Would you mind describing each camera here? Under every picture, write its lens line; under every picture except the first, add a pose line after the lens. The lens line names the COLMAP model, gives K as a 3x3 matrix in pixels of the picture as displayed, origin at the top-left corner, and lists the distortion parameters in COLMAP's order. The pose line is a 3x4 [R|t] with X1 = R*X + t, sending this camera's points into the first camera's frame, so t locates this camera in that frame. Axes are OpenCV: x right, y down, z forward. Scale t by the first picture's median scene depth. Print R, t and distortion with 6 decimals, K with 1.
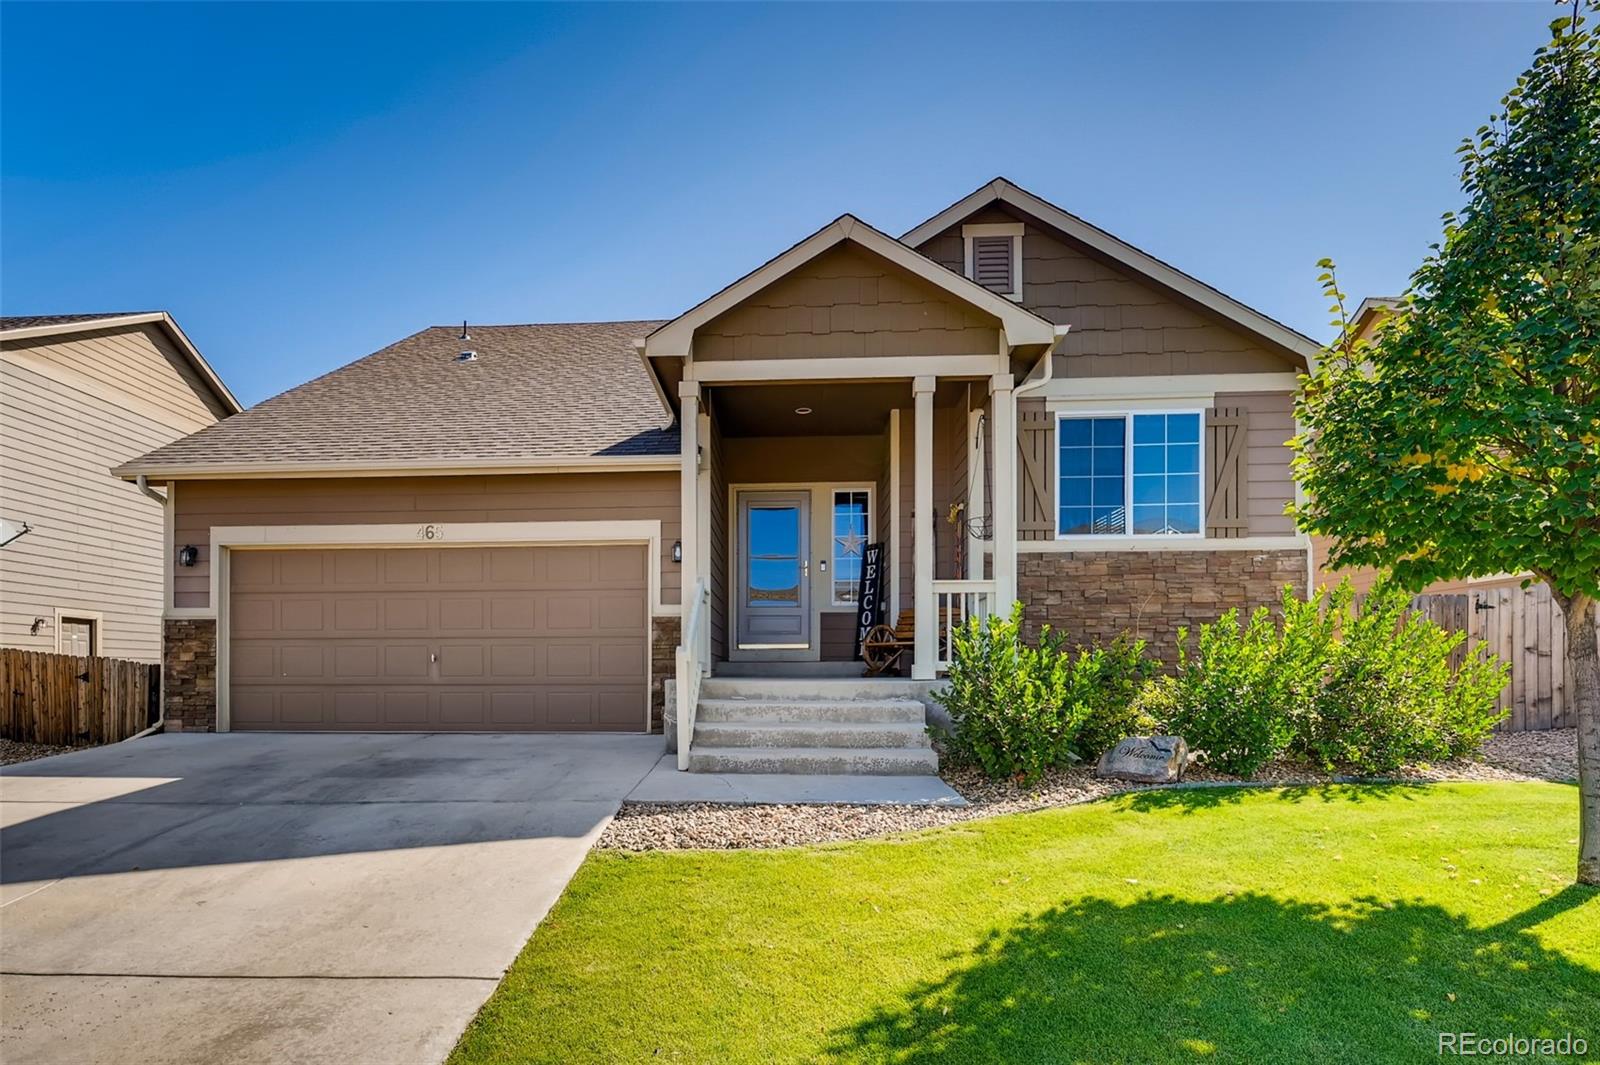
lens RADIAL K [[700.3, 0, 800.0], [0, 700.3, 532.5], [0, 0, 1]] dist [0.001164, 0.000185]
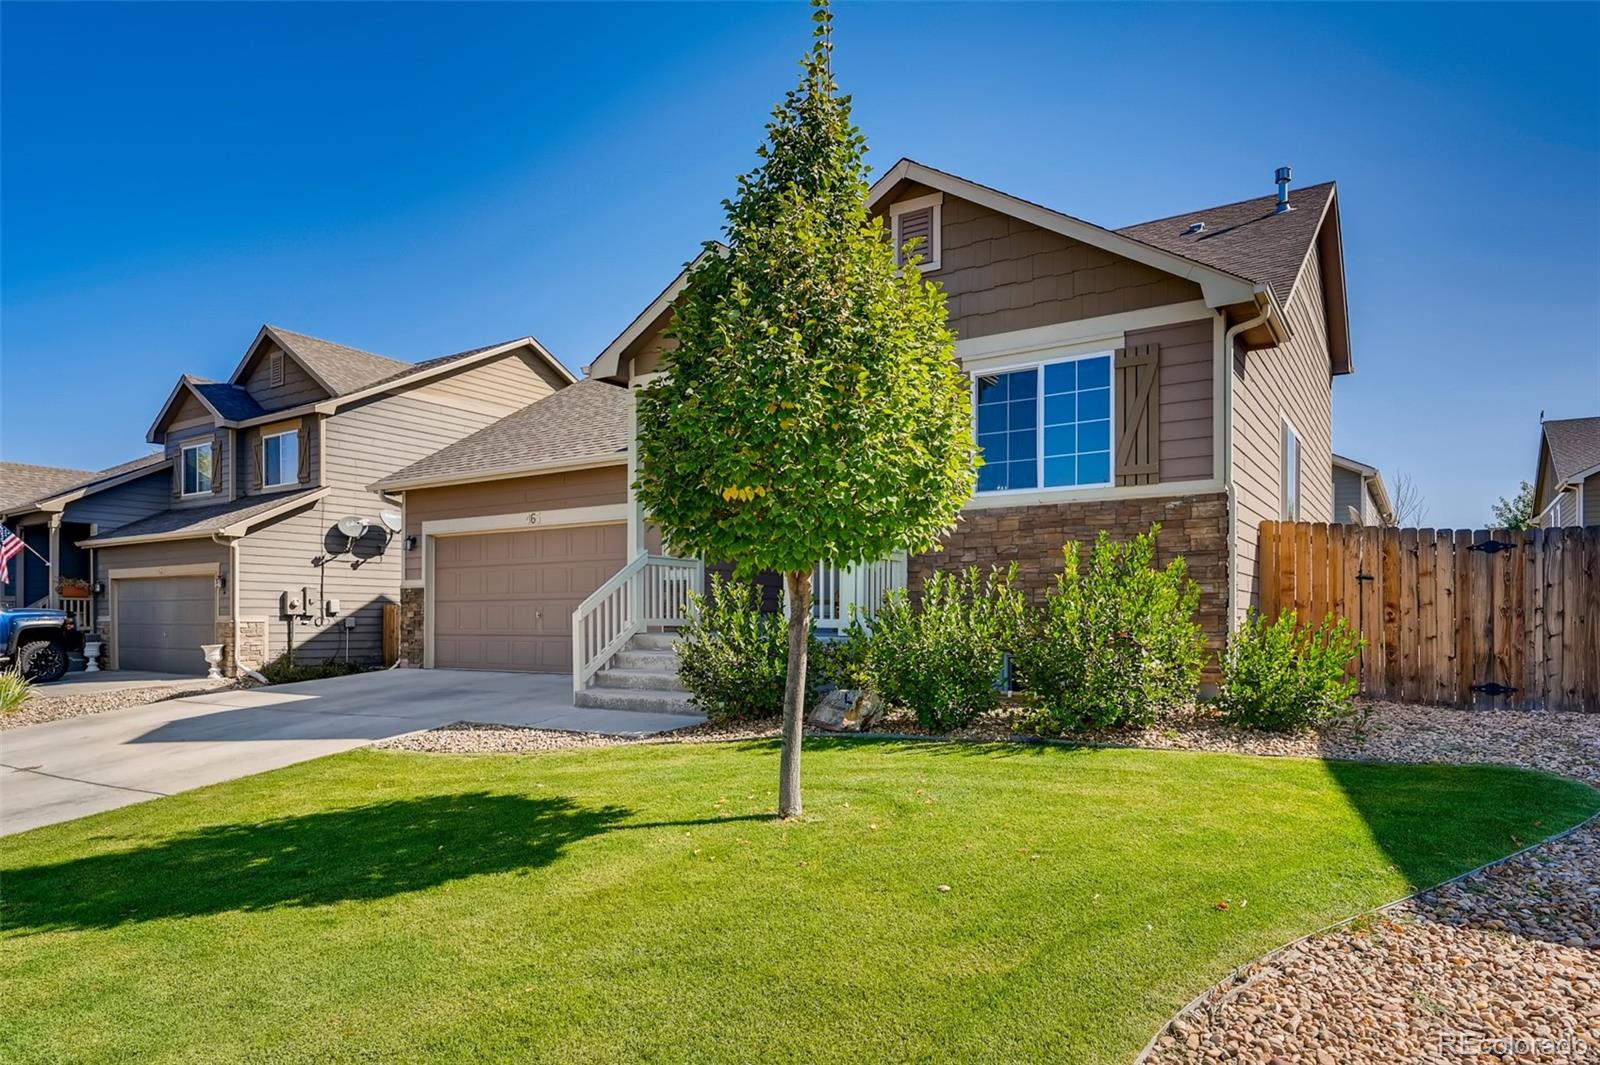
lens RADIAL K [[698.8, 0, 800.0], [0, 698.8, 463.5], [0, 0, 1]] dist [-0.000237, -0.000004]
pose [[0.927148, -0.083504, -0.365271, 0.515022], [0.074322, 0.996465, -0.039151, -0.017754], [0.367249, 0.009151, 0.930078, -0.039640]]
